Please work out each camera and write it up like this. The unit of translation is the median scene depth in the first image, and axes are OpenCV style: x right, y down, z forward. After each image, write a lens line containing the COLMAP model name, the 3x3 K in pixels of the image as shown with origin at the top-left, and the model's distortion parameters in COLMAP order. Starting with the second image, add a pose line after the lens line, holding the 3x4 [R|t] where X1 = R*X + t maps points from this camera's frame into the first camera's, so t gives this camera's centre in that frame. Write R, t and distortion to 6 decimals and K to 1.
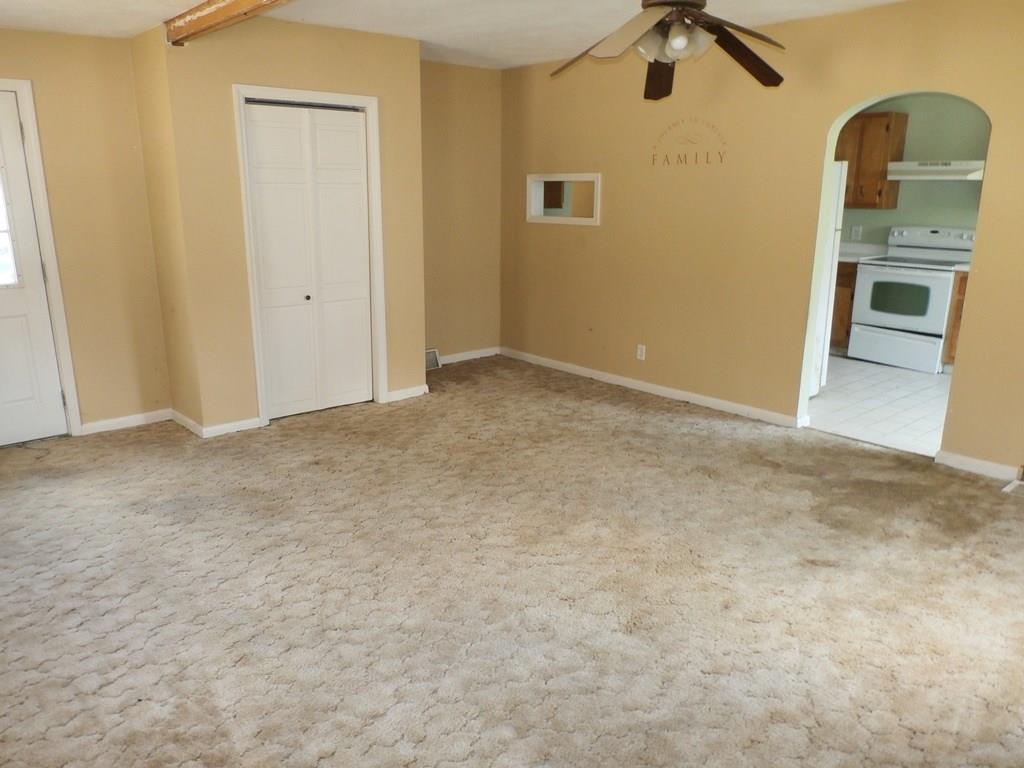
lens RADIAL K [[768.7, 0, 511.7], [0, 768.7, 385.2], [0, 0, 1]] dist [-0.000542, -0.006583]
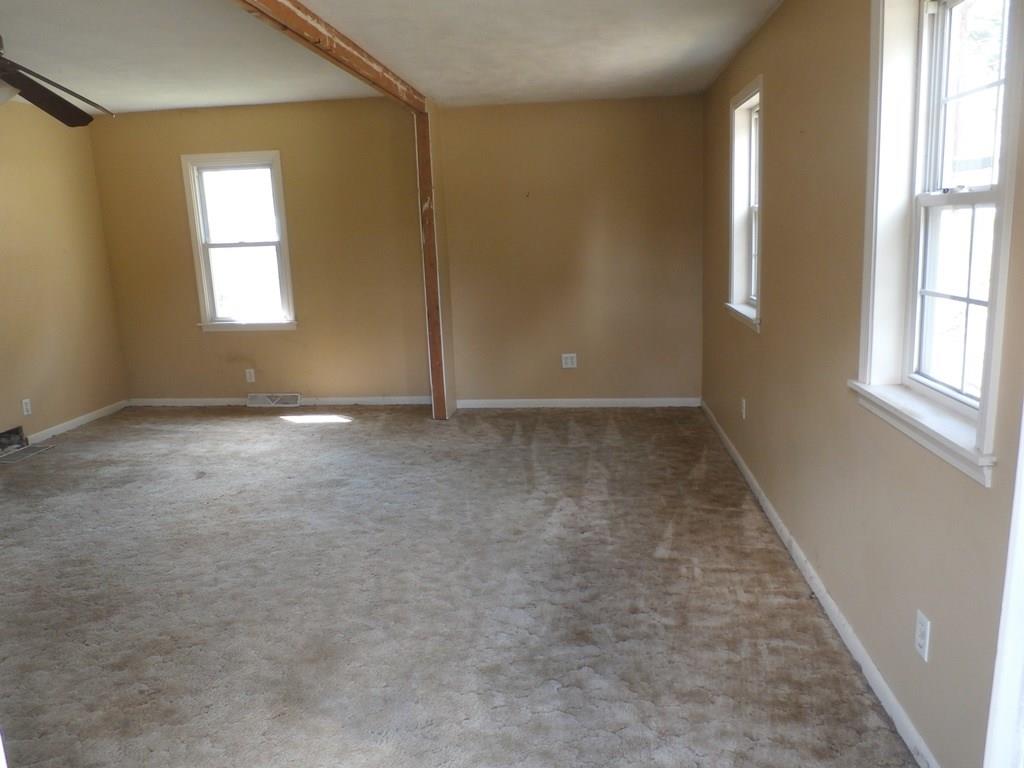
lens RADIAL K [[768.7, 0, 512.5], [0, 768.7, 382.3], [0, 0, 1]] dist [-0.000542, -0.006583]
pose [[-0.679873, -0.118029, 0.723769, -0.979892], [0.213800, 0.912183, 0.349588, -0.297818], [-0.701471, 0.392417, -0.594934, 1.284216]]
